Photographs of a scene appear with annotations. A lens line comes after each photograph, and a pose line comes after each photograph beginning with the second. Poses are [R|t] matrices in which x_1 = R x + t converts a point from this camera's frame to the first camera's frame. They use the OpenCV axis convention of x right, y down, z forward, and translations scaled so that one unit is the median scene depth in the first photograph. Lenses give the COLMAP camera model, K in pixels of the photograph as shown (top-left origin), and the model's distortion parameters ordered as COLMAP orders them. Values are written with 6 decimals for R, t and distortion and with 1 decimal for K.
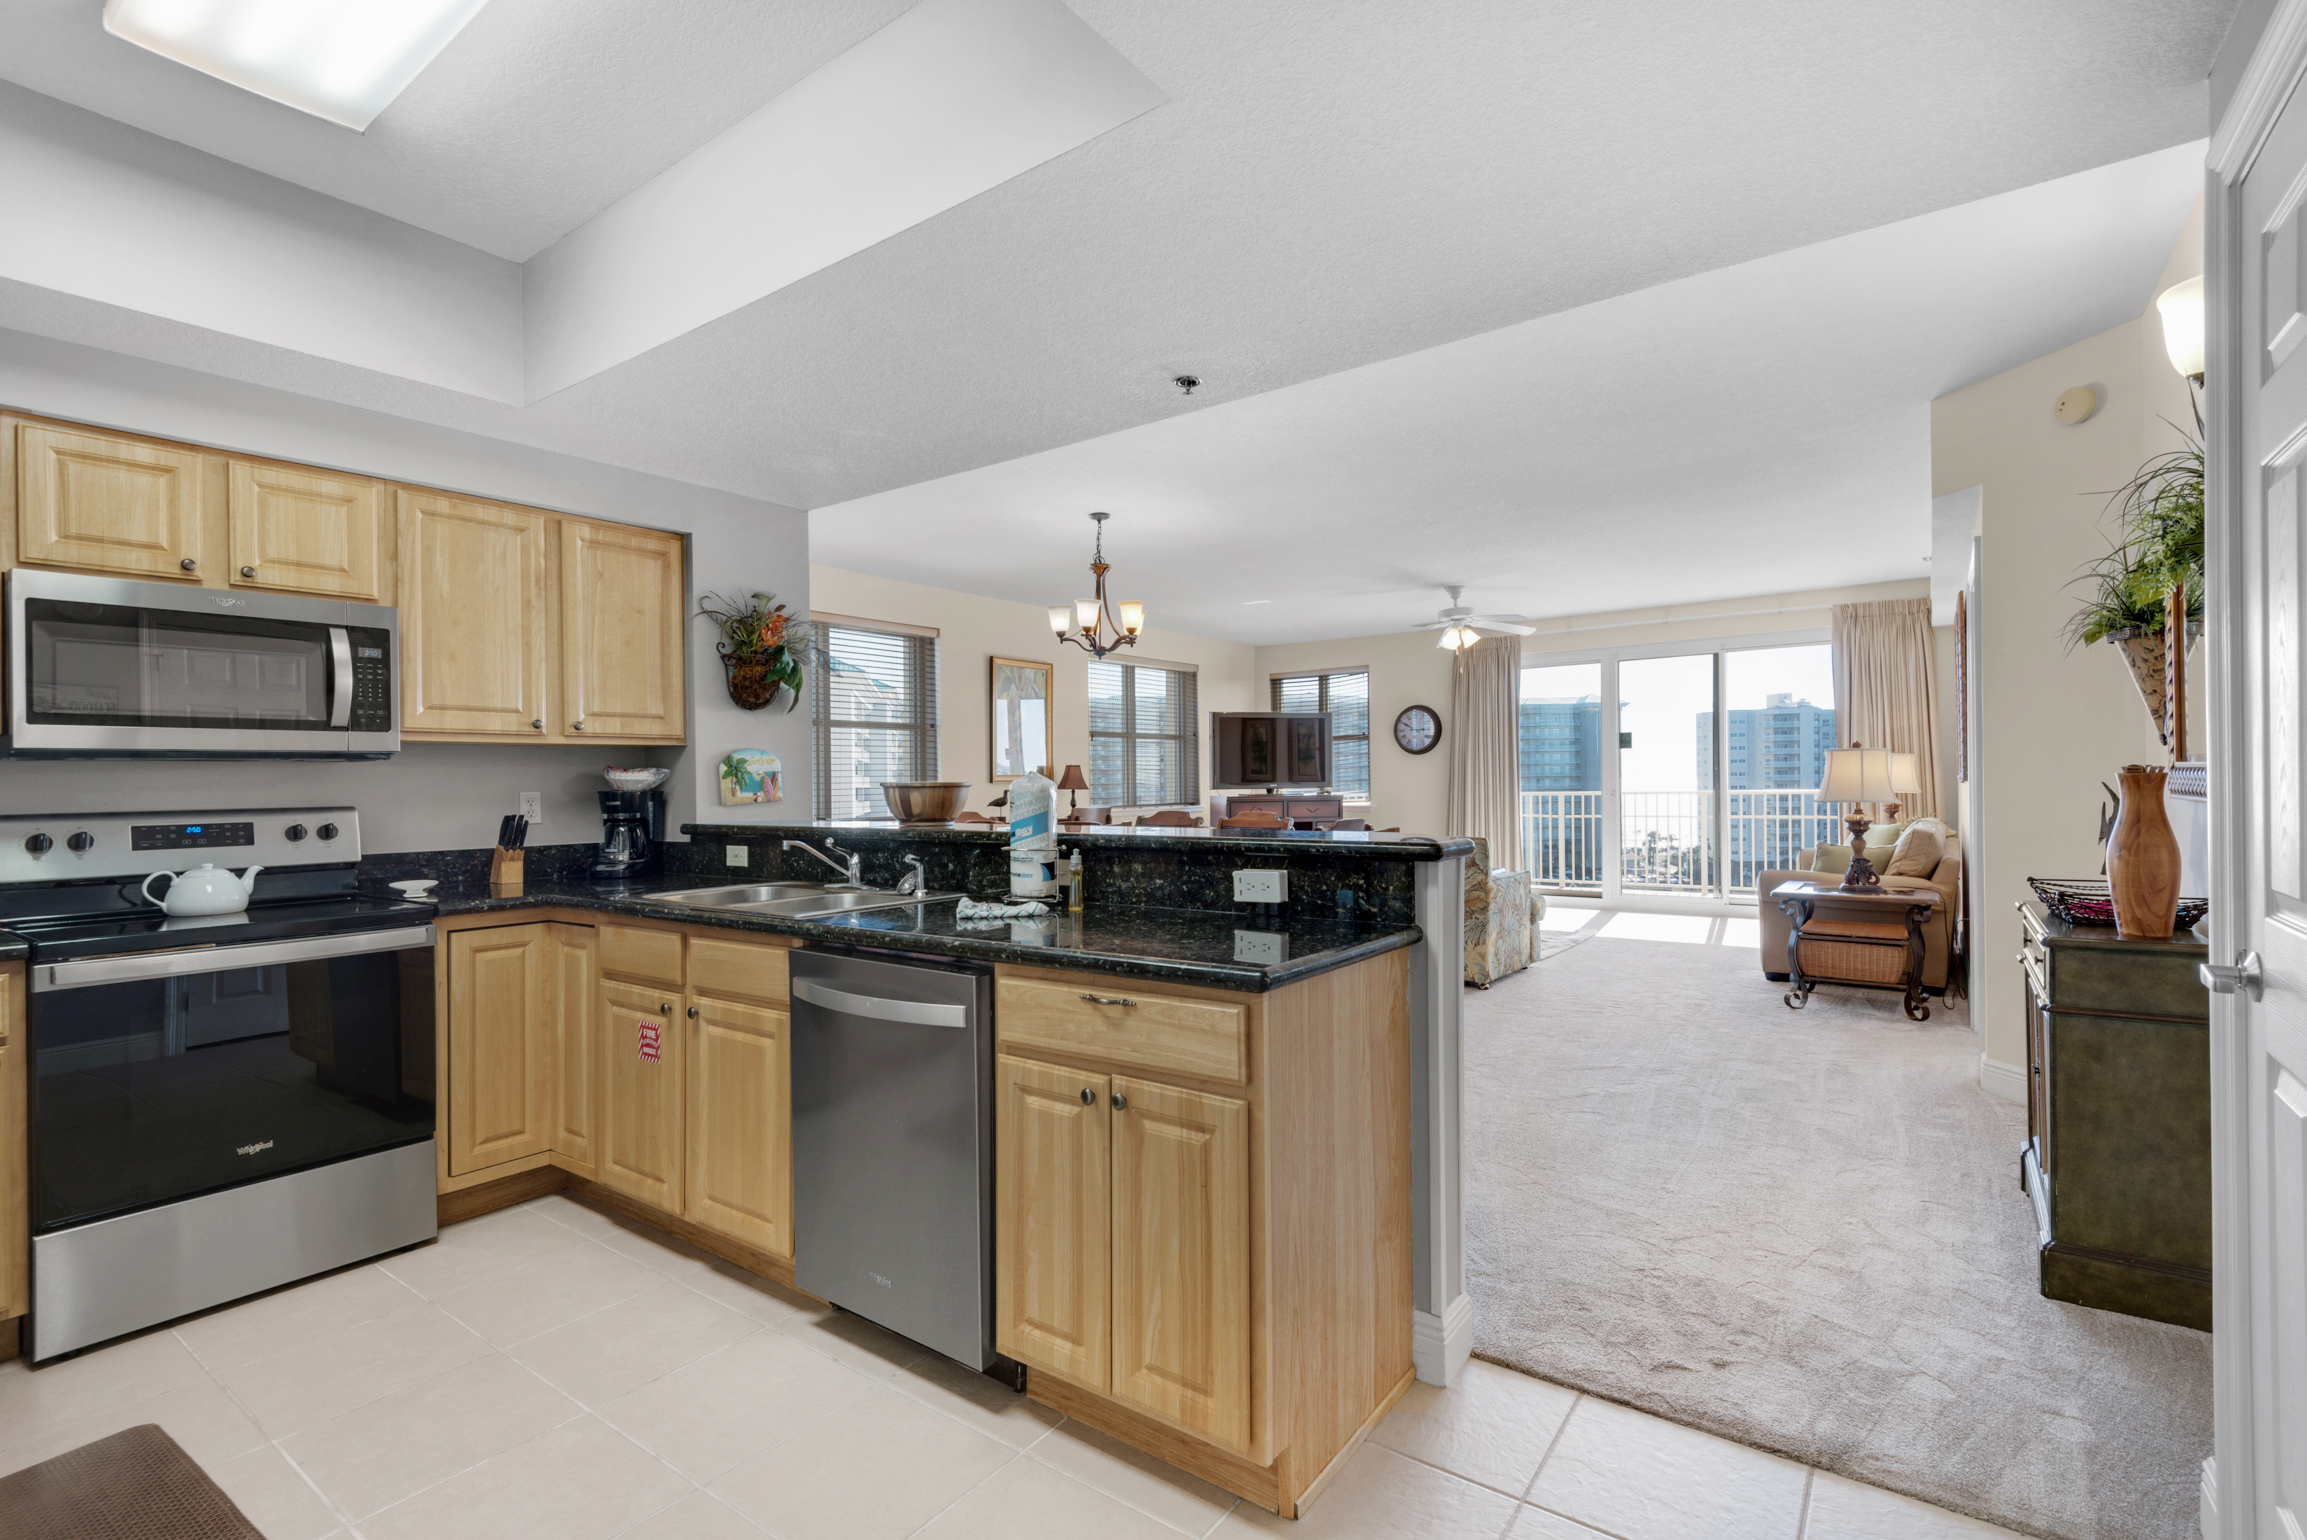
lens RADIAL K [[1063.3, 0, 1153.5], [0, 1063.3, 770.0], [0, 0, 1]] dist [0.059011, -0.020564]
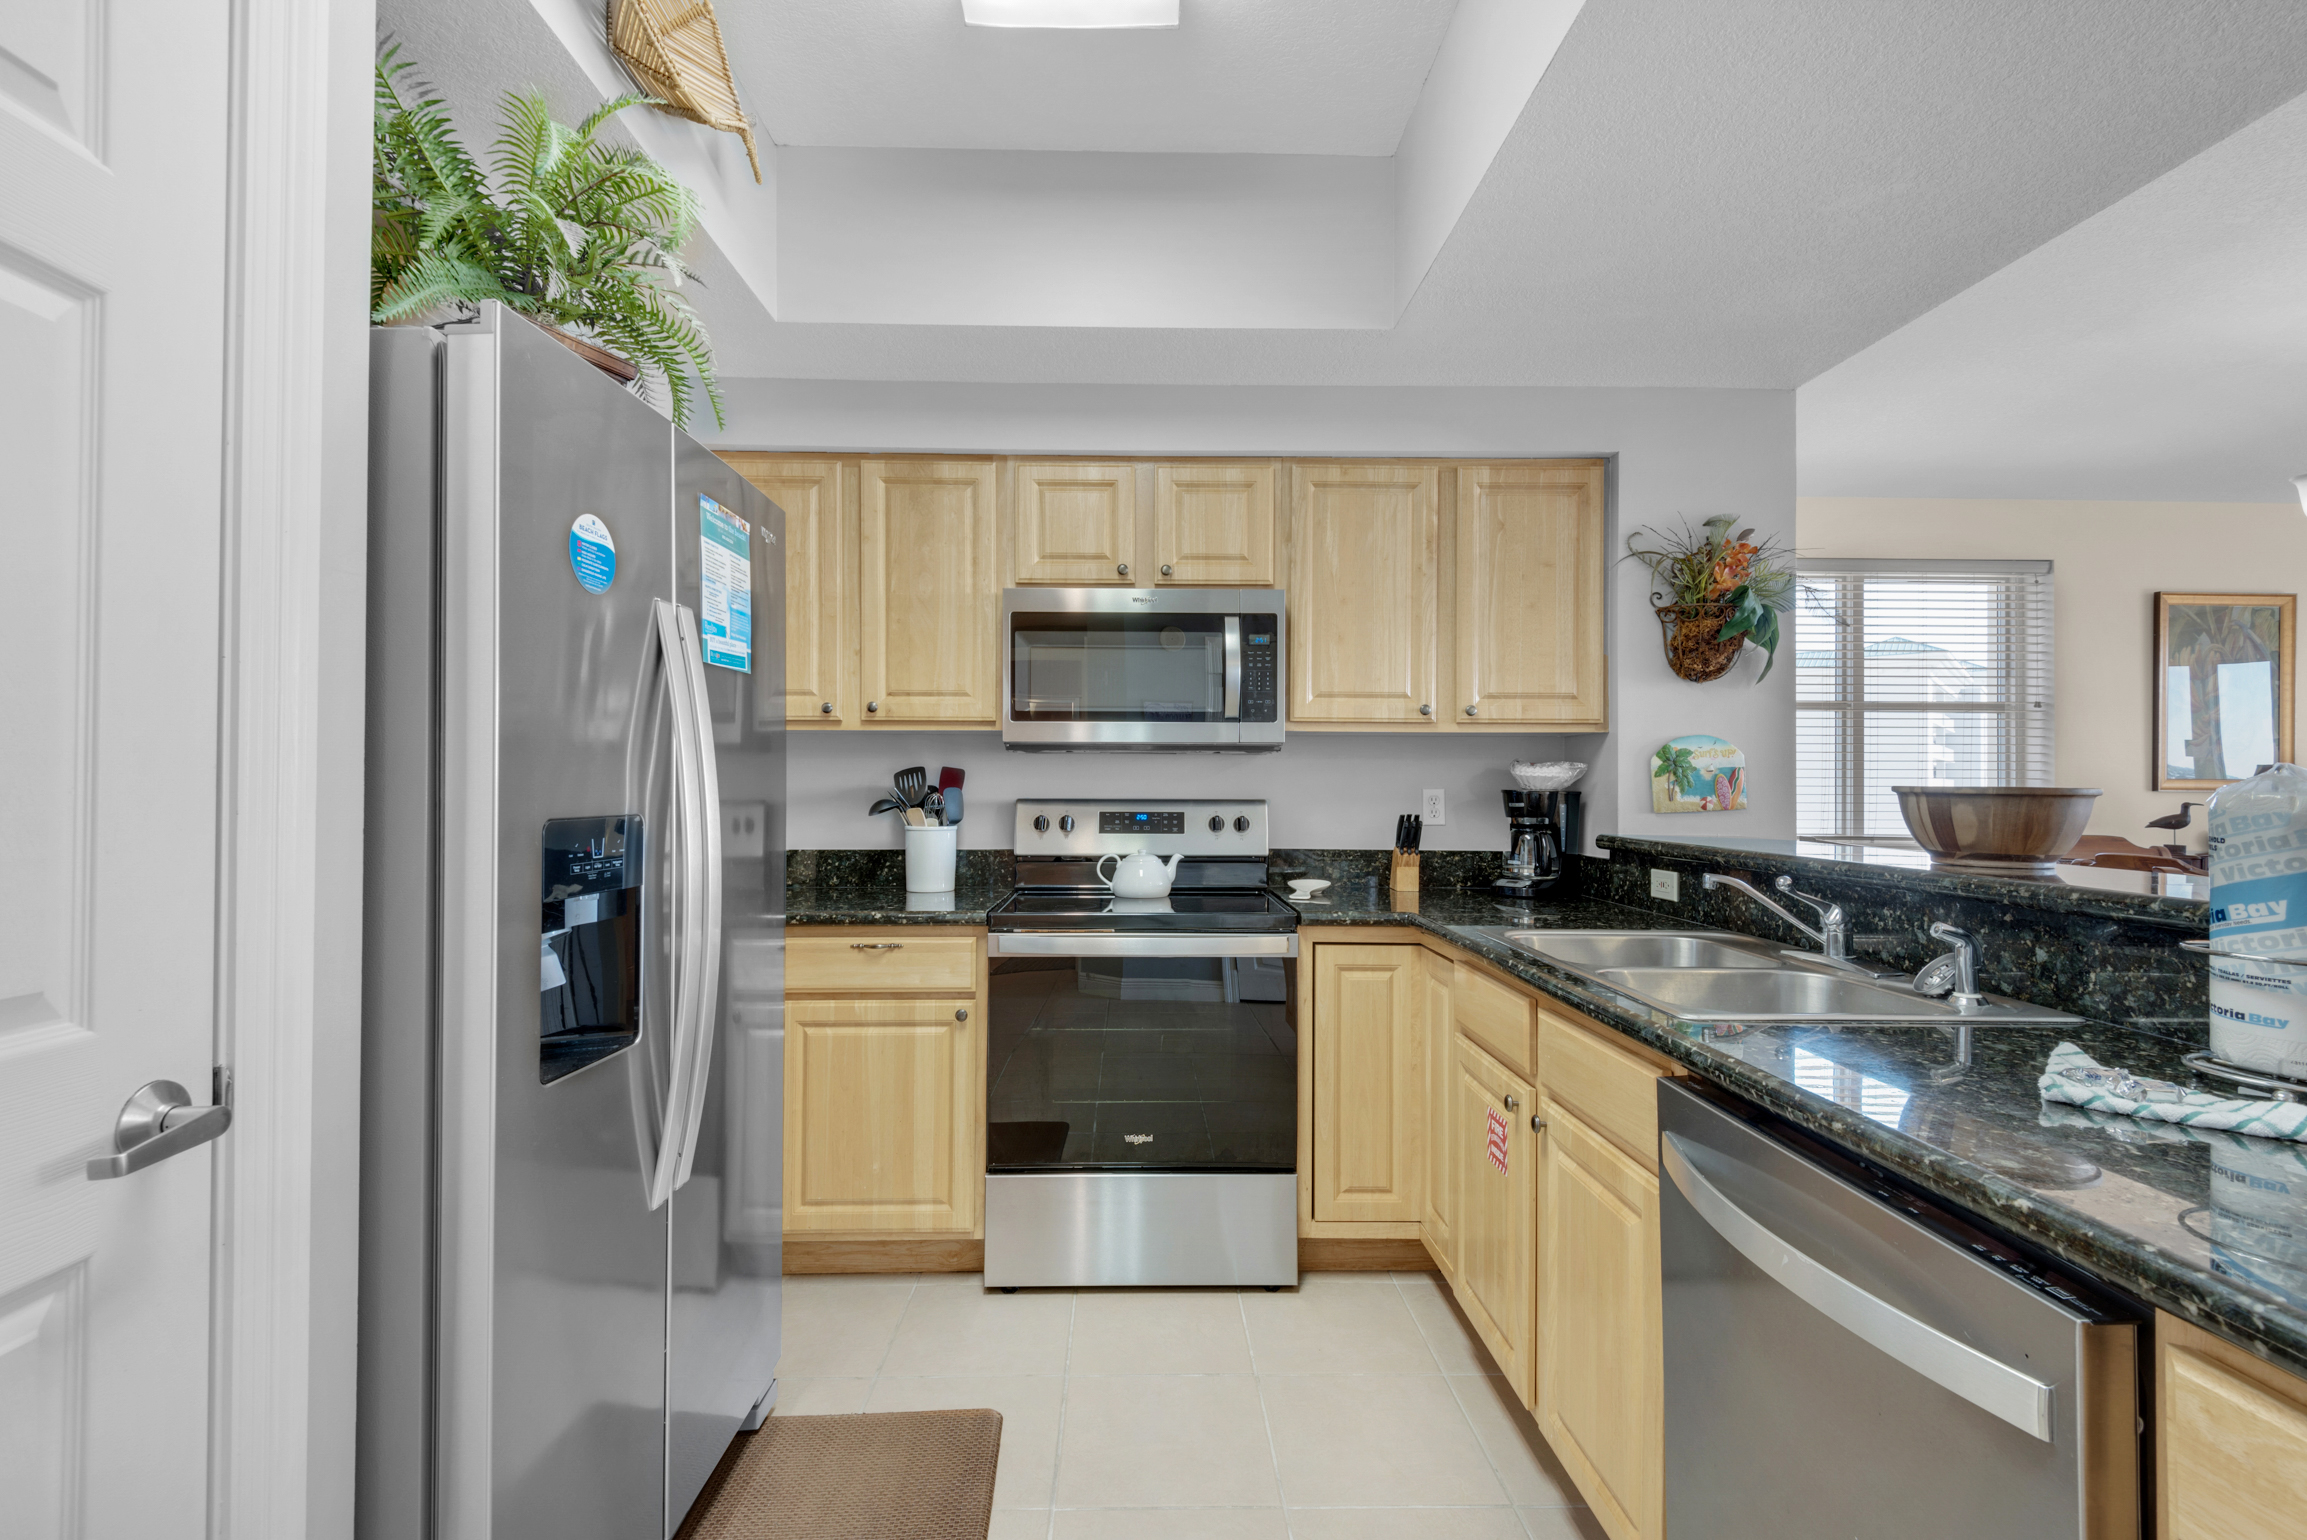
lens RADIAL K [[1046.1, 0, 1130.4], [0, 1046.1, 770.6], [0, 0, 1]] dist [0.024101, -0.020890]
pose [[0.601787, 0.006584, -0.798630, -0.046523], [-0.006302, 0.999974, 0.003495, 0.004275], [0.798632, 0.002930, 0.601813, 0.312281]]
